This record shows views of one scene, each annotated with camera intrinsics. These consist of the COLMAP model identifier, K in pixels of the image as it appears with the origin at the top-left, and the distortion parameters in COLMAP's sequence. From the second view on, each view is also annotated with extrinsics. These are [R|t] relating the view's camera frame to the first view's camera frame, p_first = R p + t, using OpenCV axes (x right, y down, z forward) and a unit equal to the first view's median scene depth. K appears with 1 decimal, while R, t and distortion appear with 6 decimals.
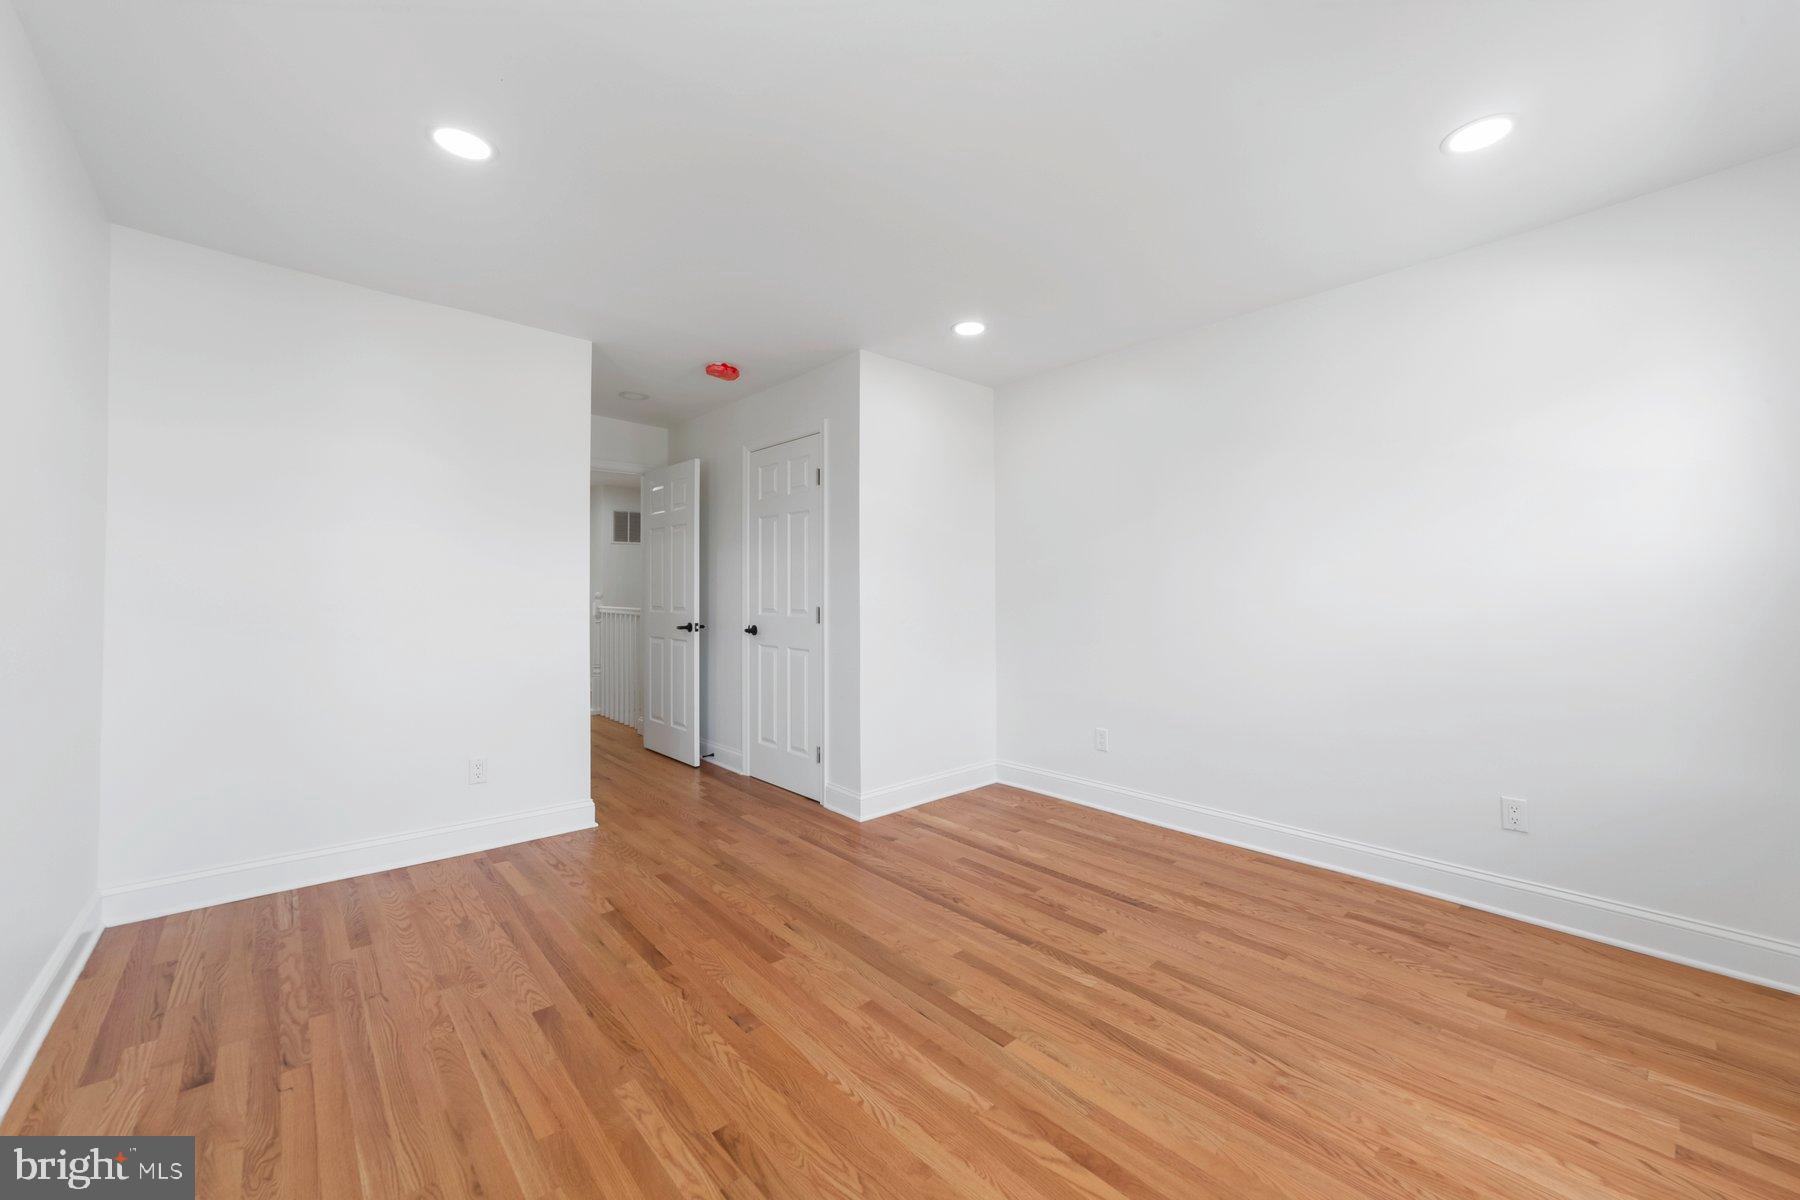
lens RADIAL K [[701.3, 0, 909.7], [0, 701.3, 597.7], [0, 0, 1]] dist [-0.020405, 0.007983]
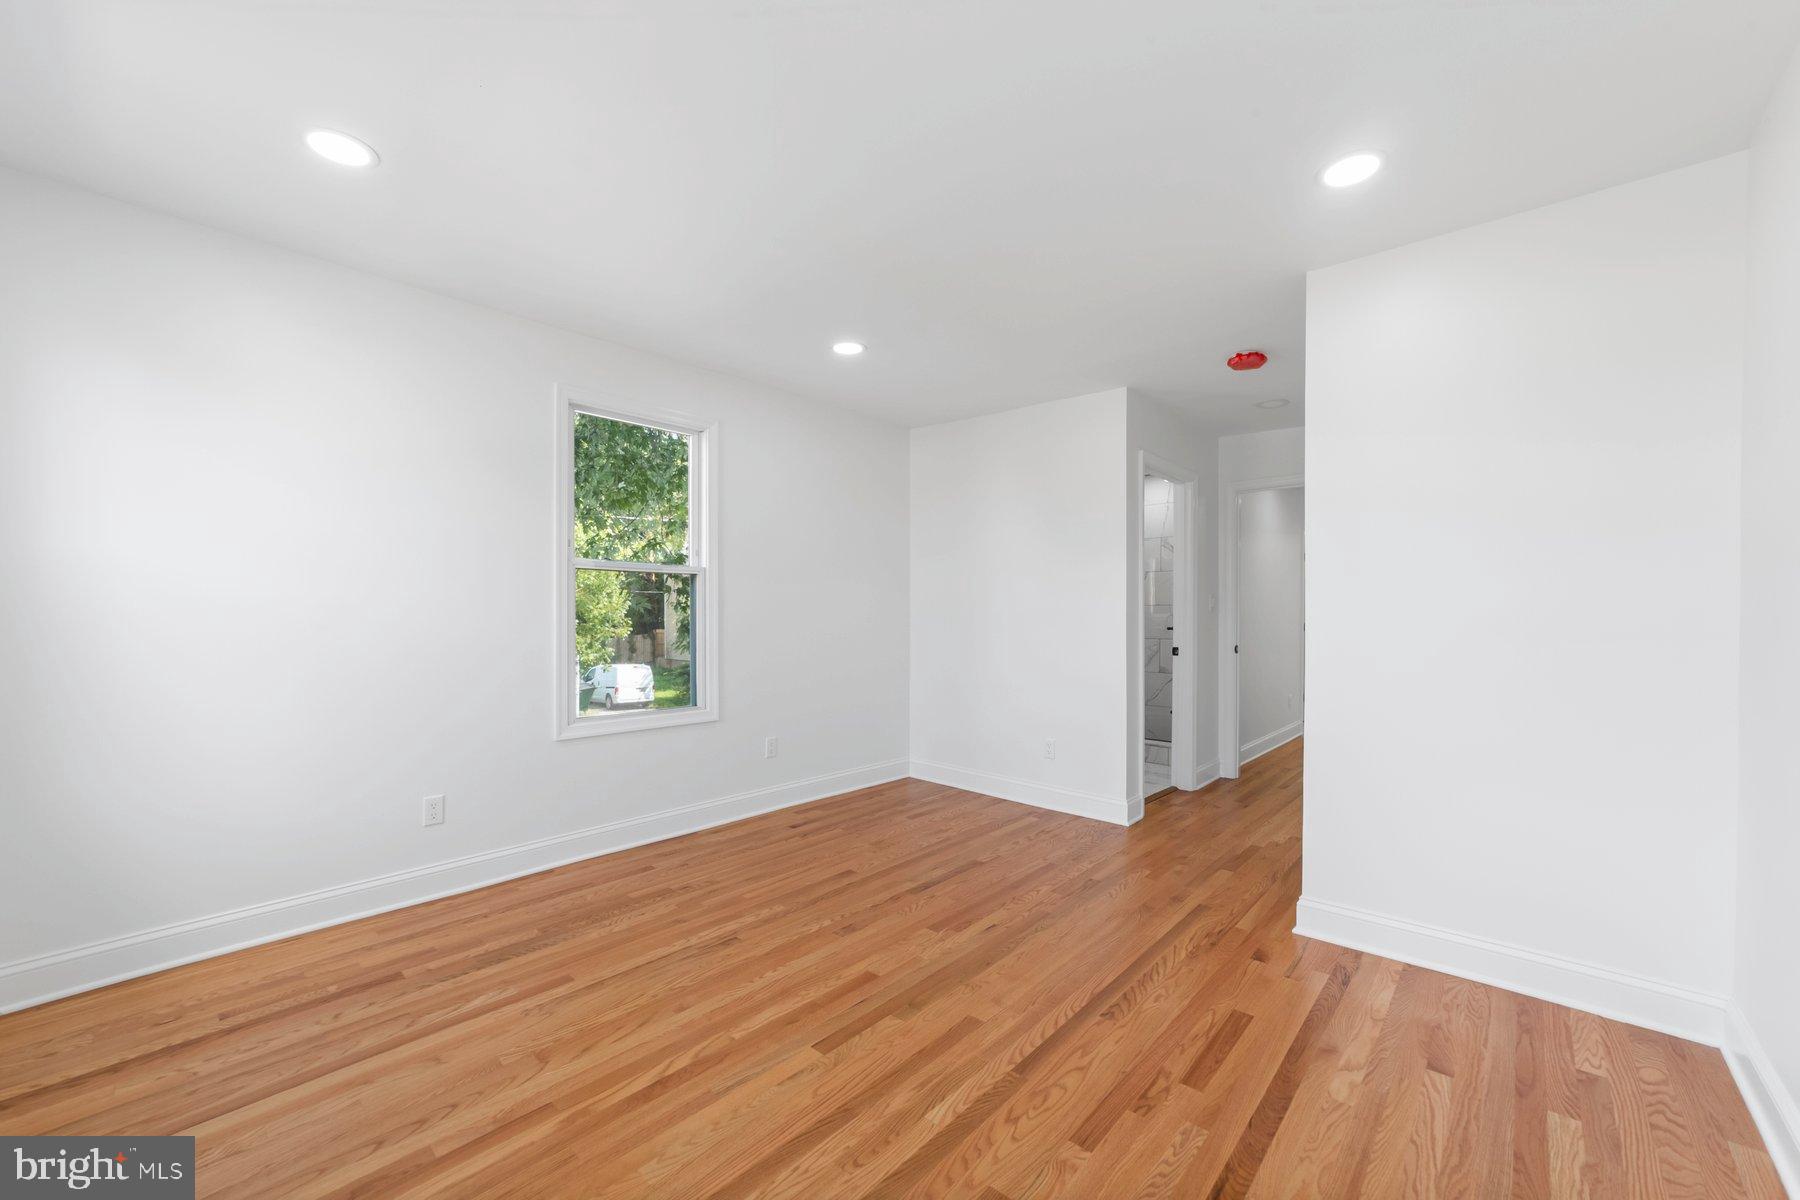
lens RADIAL K [[701.3, 0, 909.7], [0, 701.3, 597.7], [0, 0, 1]] dist [-0.020405, 0.007983]
pose [[0.113456, -0.015719, -0.993419, 1.021967], [-0.016943, 0.999699, -0.017753, -0.015621], [0.993399, 0.018846, 0.113155, 0.858534]]
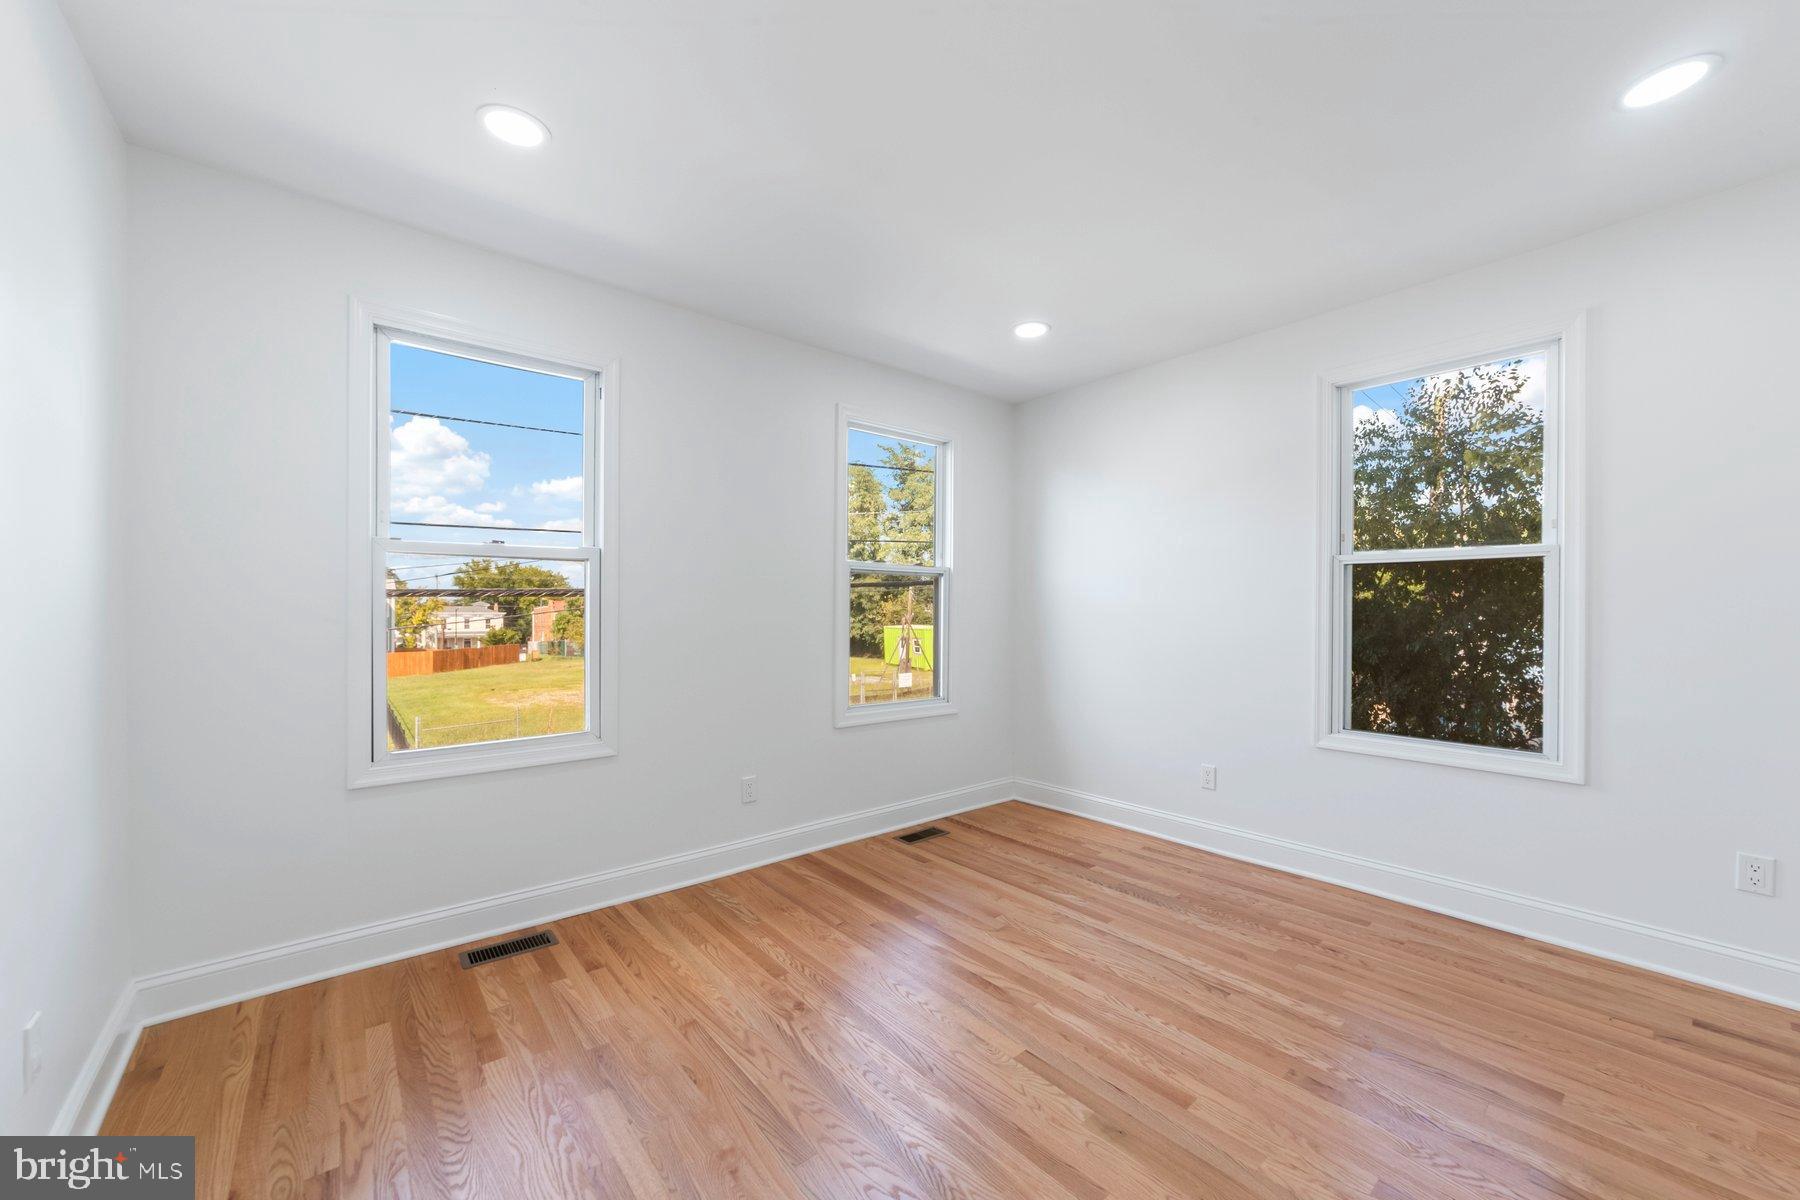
lens RADIAL K [[701.3, 0, 909.7], [0, 701.3, 597.7], [0, 0, 1]] dist [-0.020405, 0.007983]
pose [[-0.999721, -0.000578, 0.023628, 0.240728], [-0.000580, 1.000000, -0.000076, -0.027894], [-0.023628, -0.000090, -0.999721, 1.728948]]
